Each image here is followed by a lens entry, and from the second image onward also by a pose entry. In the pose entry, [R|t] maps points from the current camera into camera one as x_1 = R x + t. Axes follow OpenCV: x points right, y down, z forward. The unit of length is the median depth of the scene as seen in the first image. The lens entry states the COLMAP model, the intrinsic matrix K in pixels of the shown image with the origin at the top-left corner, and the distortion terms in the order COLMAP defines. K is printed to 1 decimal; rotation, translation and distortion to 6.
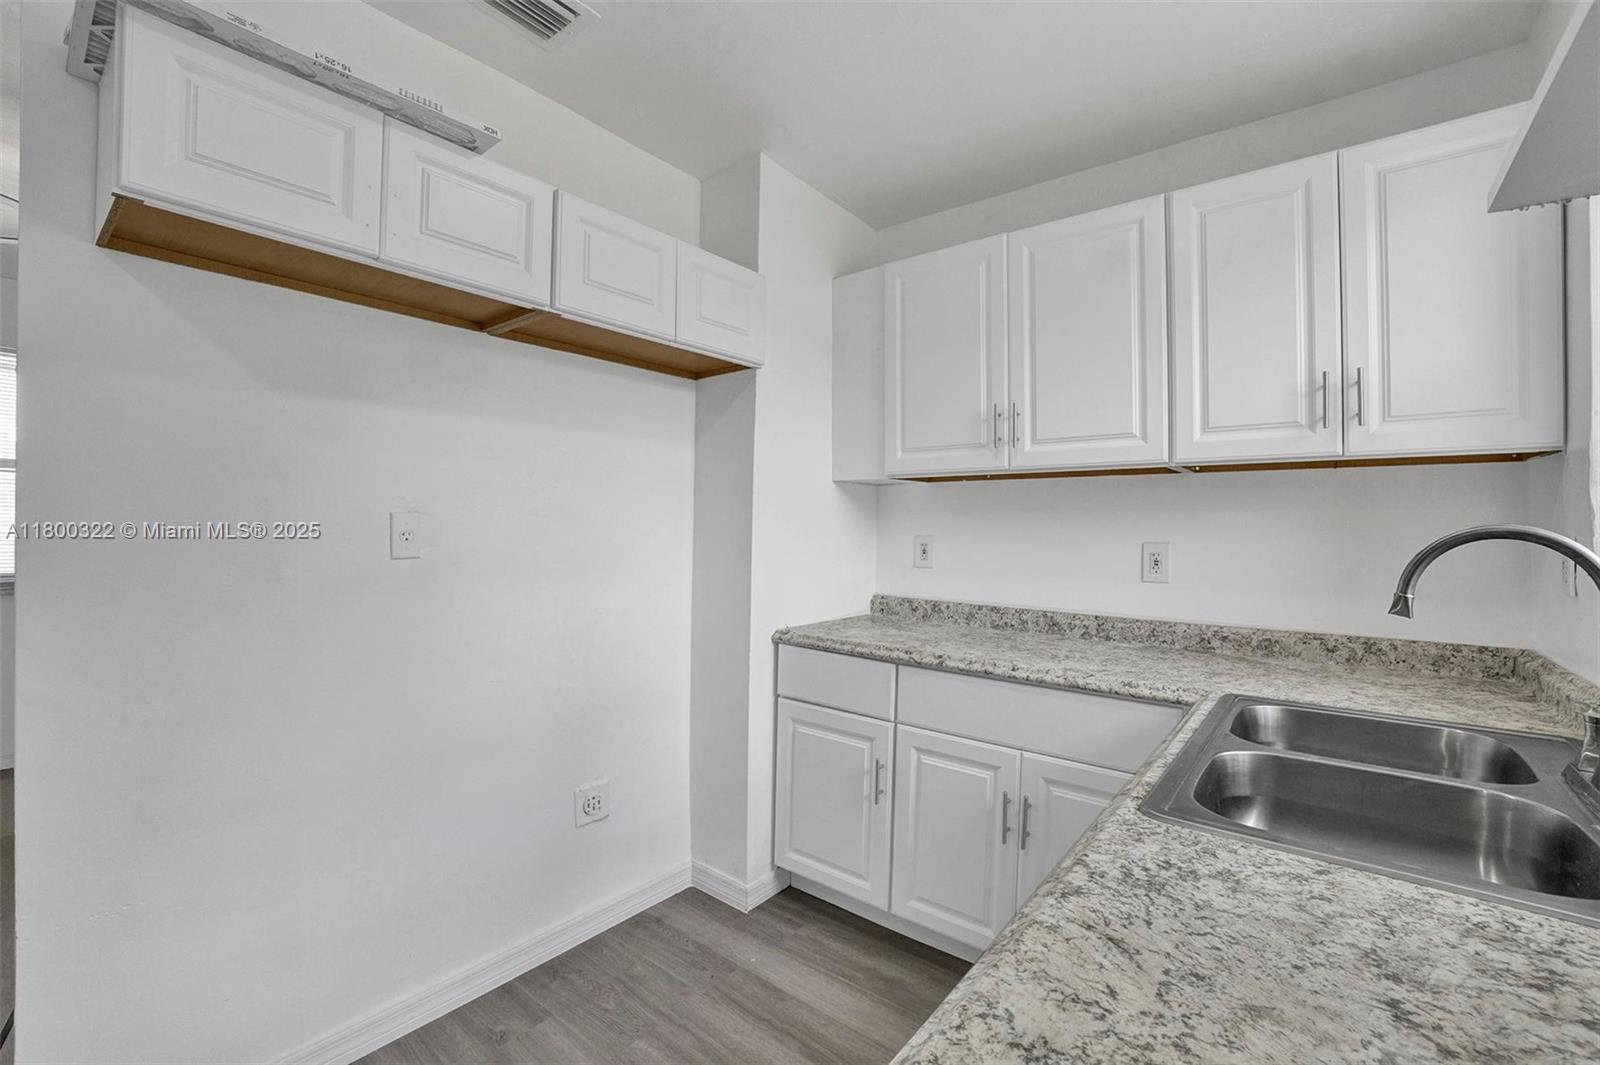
lens RADIAL K [[673.5, 0, 798.4], [0, 673.5, 507.0], [0, 0, 1]] dist [-0.036096, 0.000884]
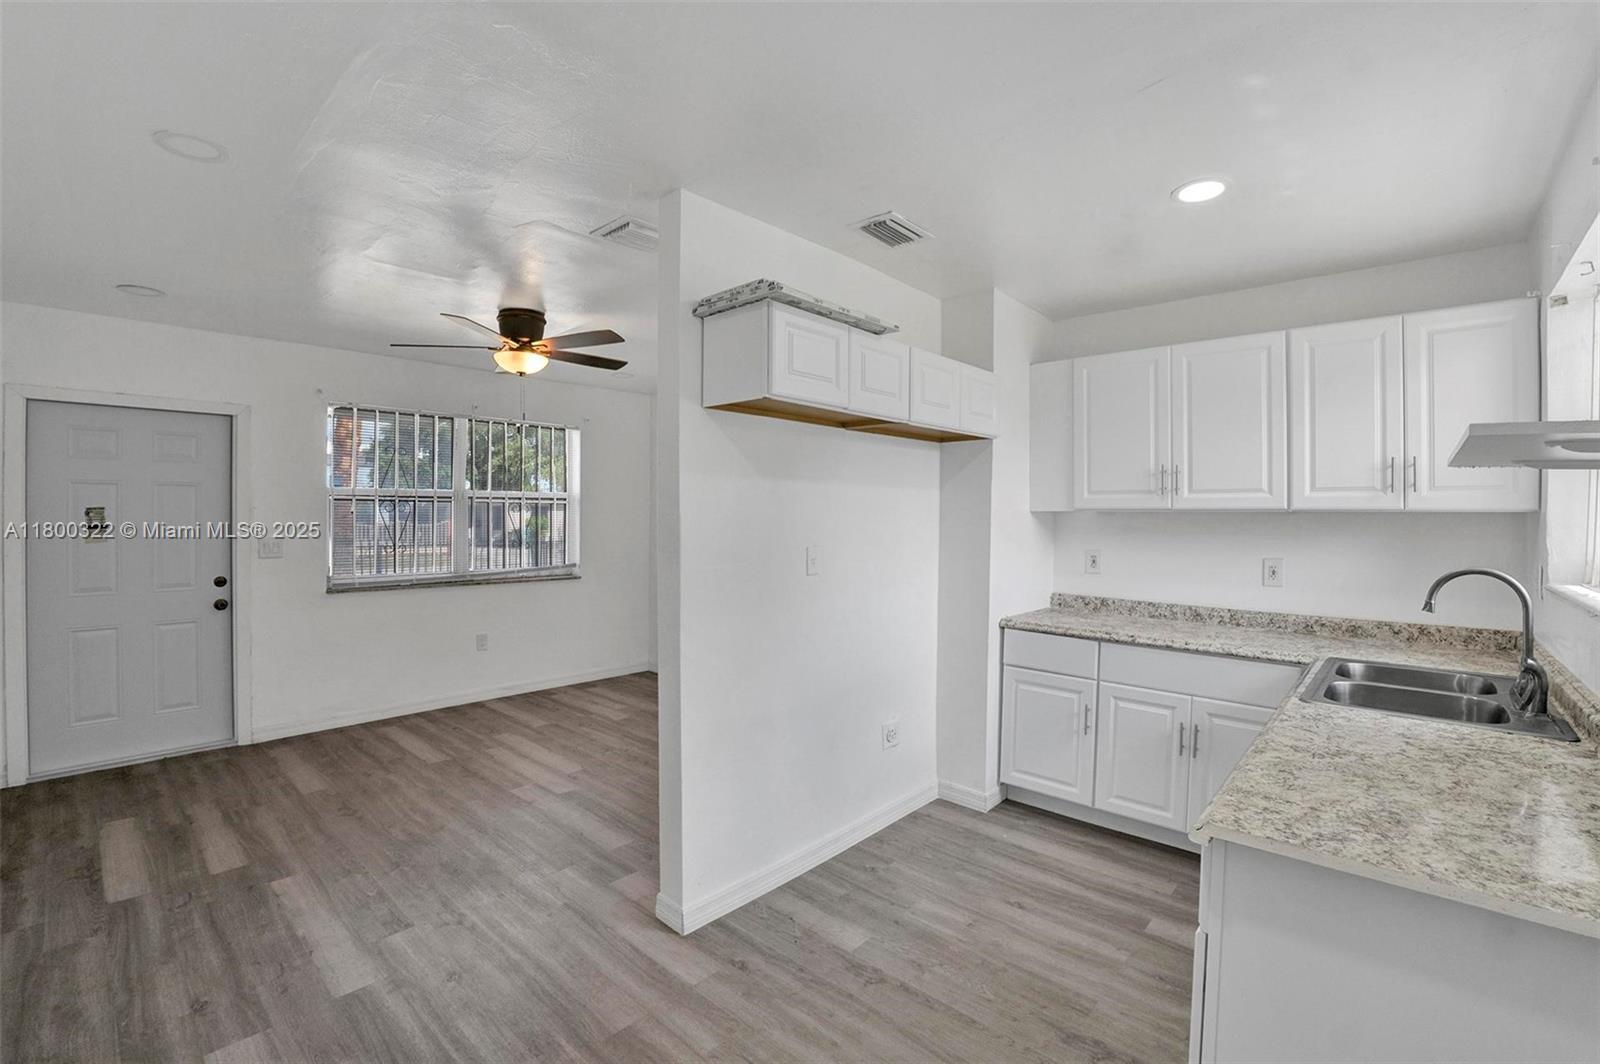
lens RADIAL K [[695.6, 0, 795.7], [0, 695.6, 497.7], [0, 0, 1]] dist [-0.049573, 0.005189]
pose [[0.998085, -0.003912, -0.061729, -0.467046], [0.004449, 0.999953, 0.008565, -0.110637], [0.061693, -0.008823, 0.998056, -0.611834]]
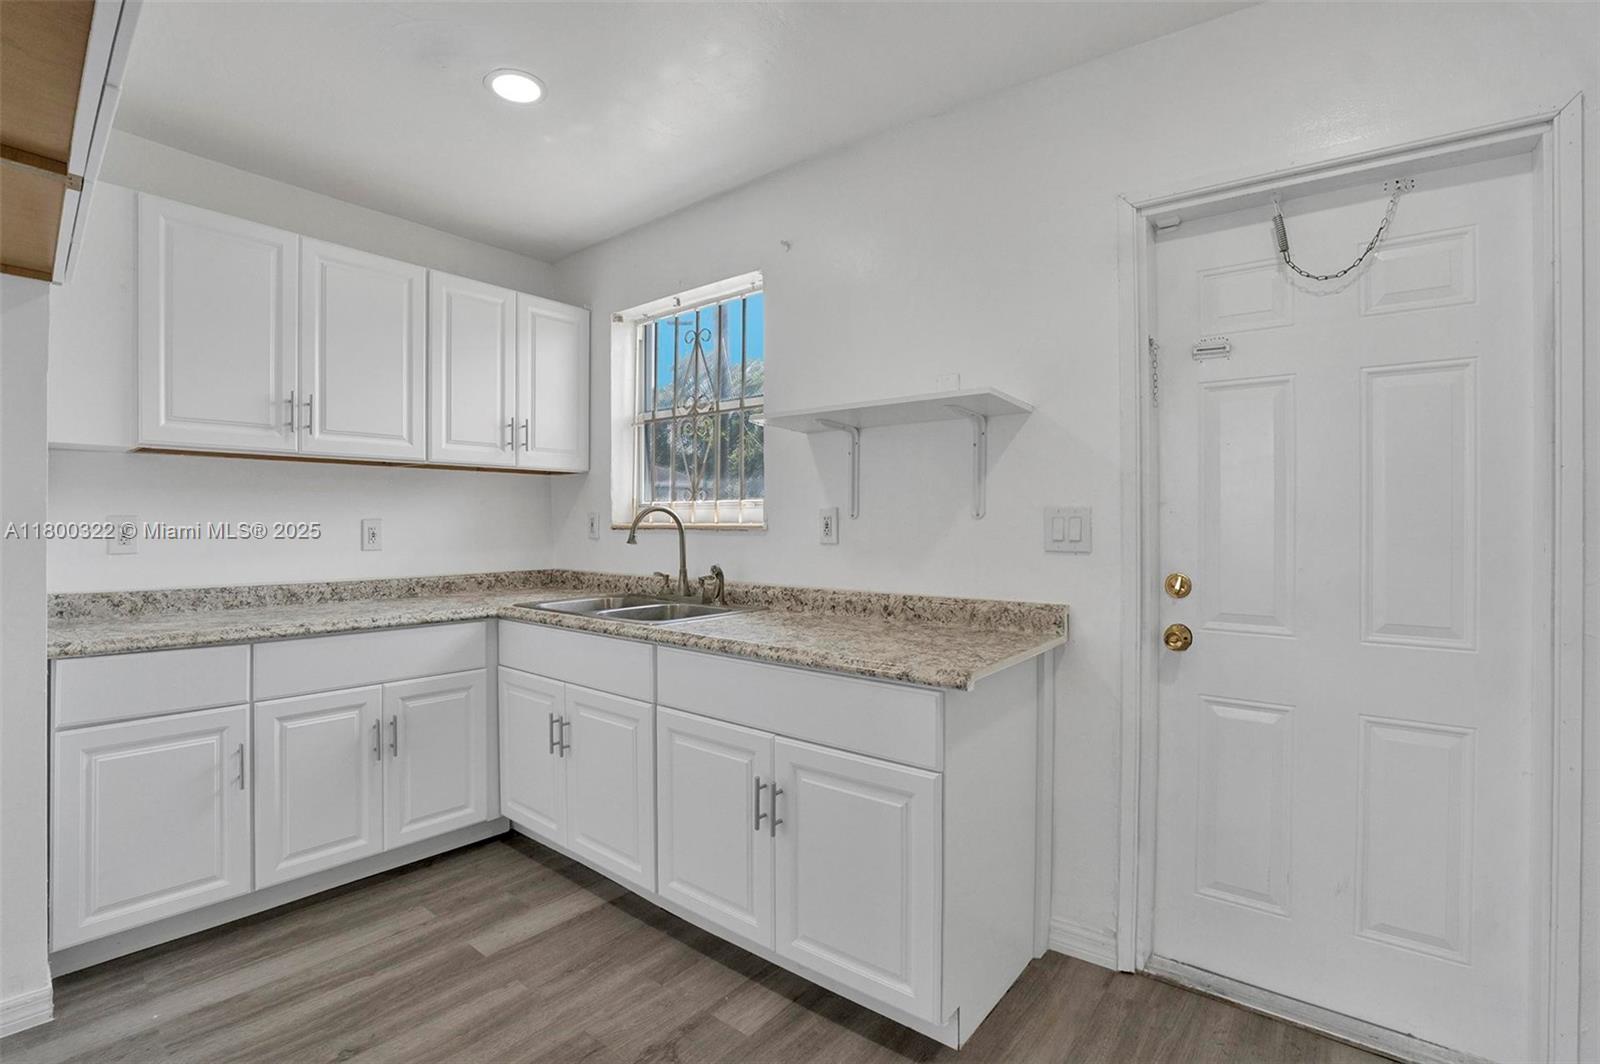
lens RADIAL K [[725.8, 0, 800.0], [0, 725.8, 532.0], [0, 0, 1]] dist [-0.080691, 0.014348]
pose [[-0.000112, -0.029592, 0.999562, -0.941909], [-0.031805, 0.999056, 0.029573, 0.013693], [-0.999494, -0.031788, -0.001053, 0.211029]]
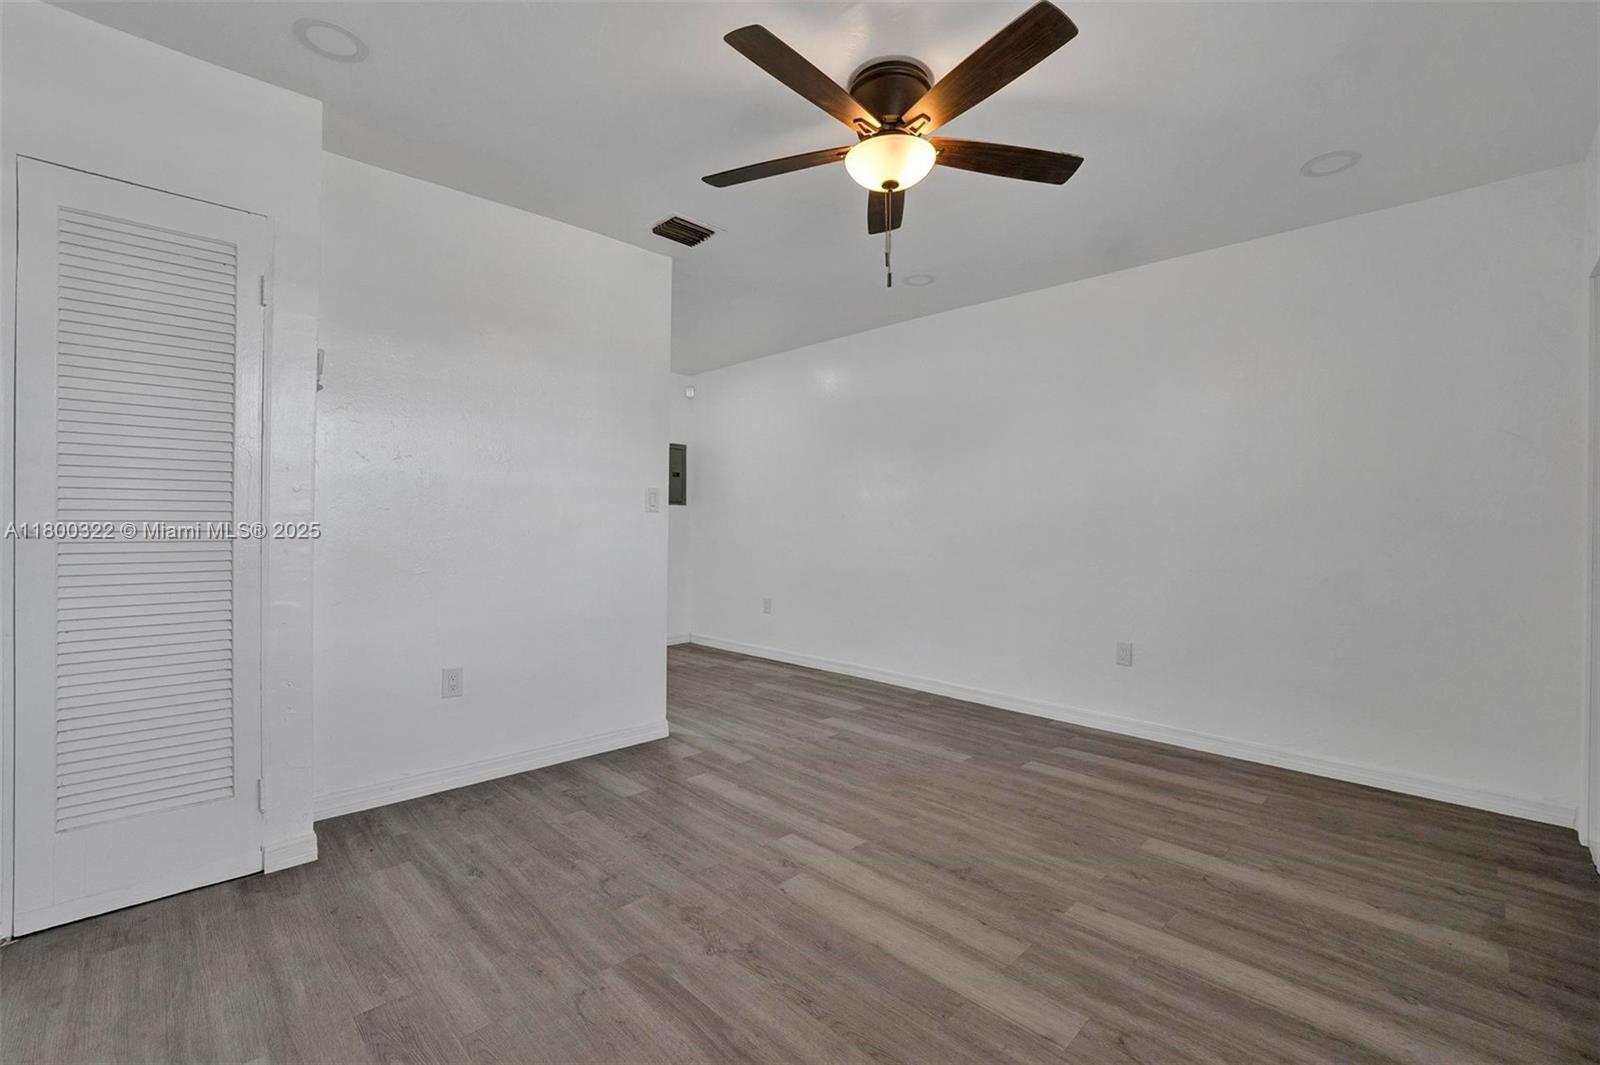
lens RADIAL K [[689.0, 0, 789.1], [0, 689.0, 526.3], [0, 0, 1]] dist [-0.051375, 0.011831]
pose [[-0.991951, -0.015796, 0.125632, -1.354831], [-0.019437, 0.999424, -0.027810, 0.144598], [-0.125120, -0.030028, -0.991687, 2.442861]]
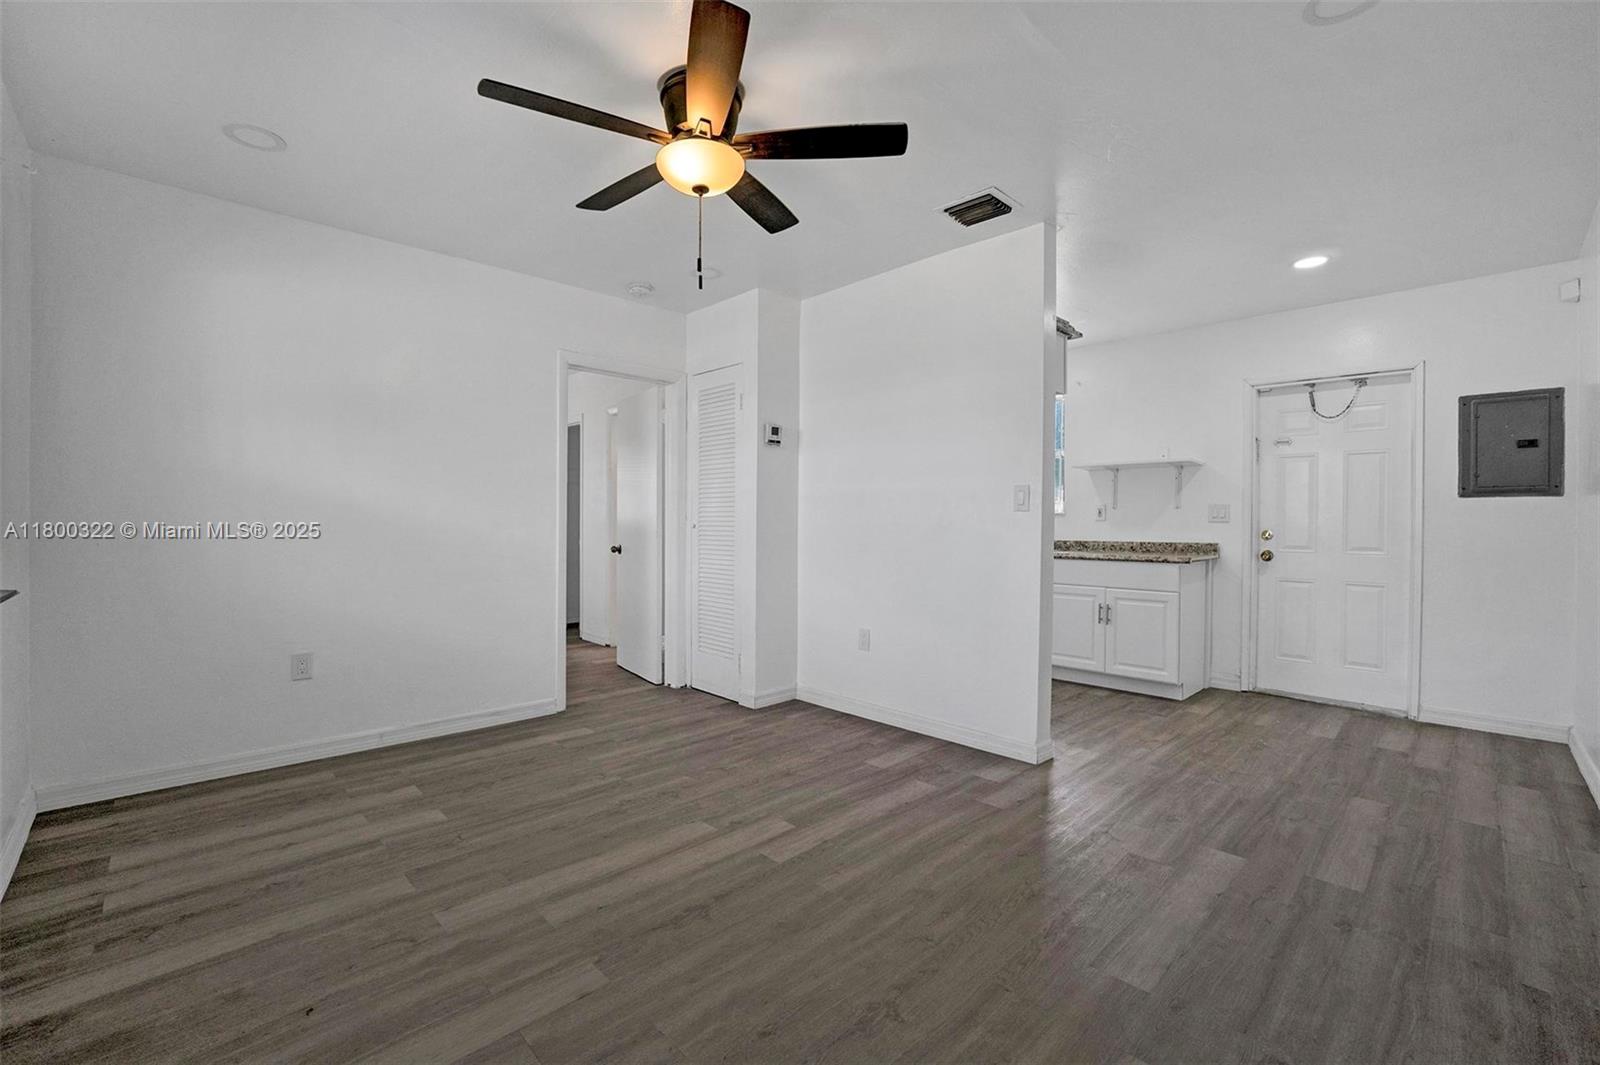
lens RADIAL K [[680.4, 0, 800.0], [0, 680.4, 532.5], [0, 0, 1]] dist [-0.045518, 0.012502]
pose [[0.124983, -0.025912, 0.991820, -2.473051], [-0.040662, 0.998685, 0.031216, 0.083345], [-0.991325, -0.044231, 0.123765, 1.009486]]
